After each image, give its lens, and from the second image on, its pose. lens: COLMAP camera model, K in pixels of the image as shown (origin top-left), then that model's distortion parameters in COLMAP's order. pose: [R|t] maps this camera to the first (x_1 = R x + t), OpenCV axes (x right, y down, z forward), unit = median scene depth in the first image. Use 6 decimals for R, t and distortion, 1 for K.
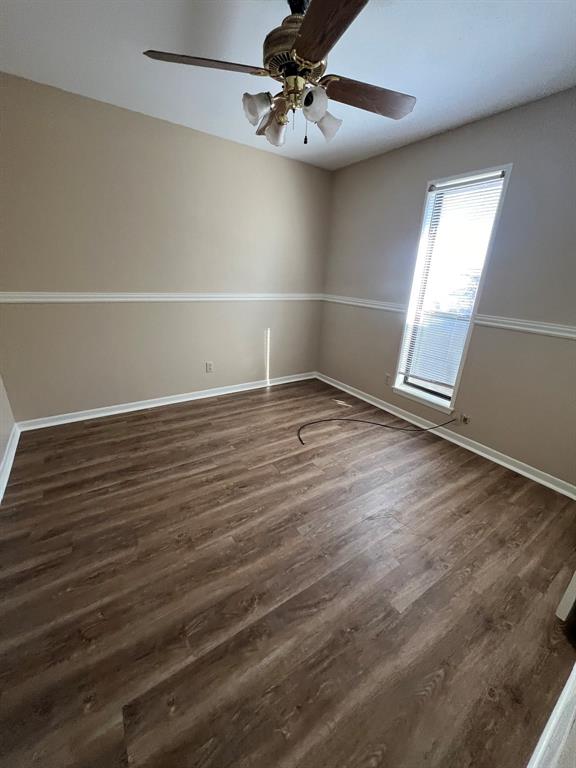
lens RADIAL K [[304.3, 0, 289.5], [0, 304.3, 384.3], [0, 0, 1]] dist [0.002251, 0.000208]
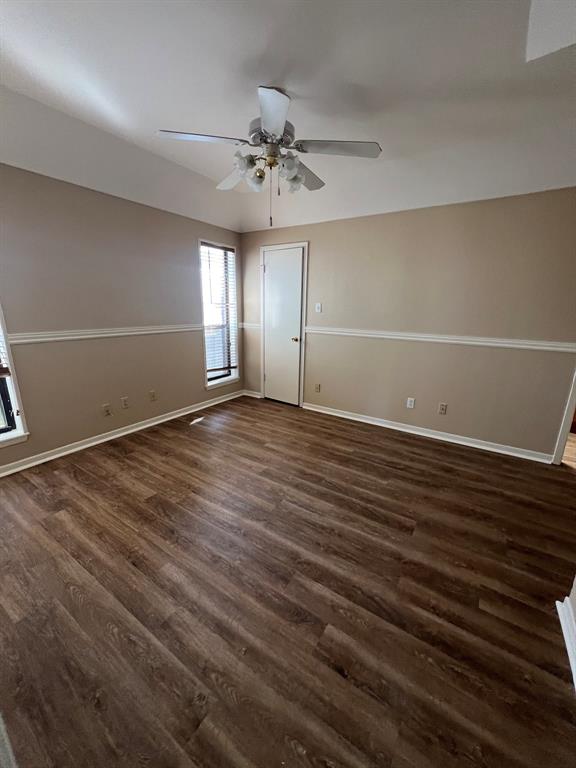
lens RADIAL K [[304.3, 0, 288.1], [0, 304.3, 382.7], [0, 0, 1]] dist [0.002251, 0.000208]
pose [[-0.385234, -0.285876, 0.877422, -0.879035], [0.278243, 0.870575, 0.405808, -0.413789], [-0.879873, 0.400468, -0.255832, 0.976812]]
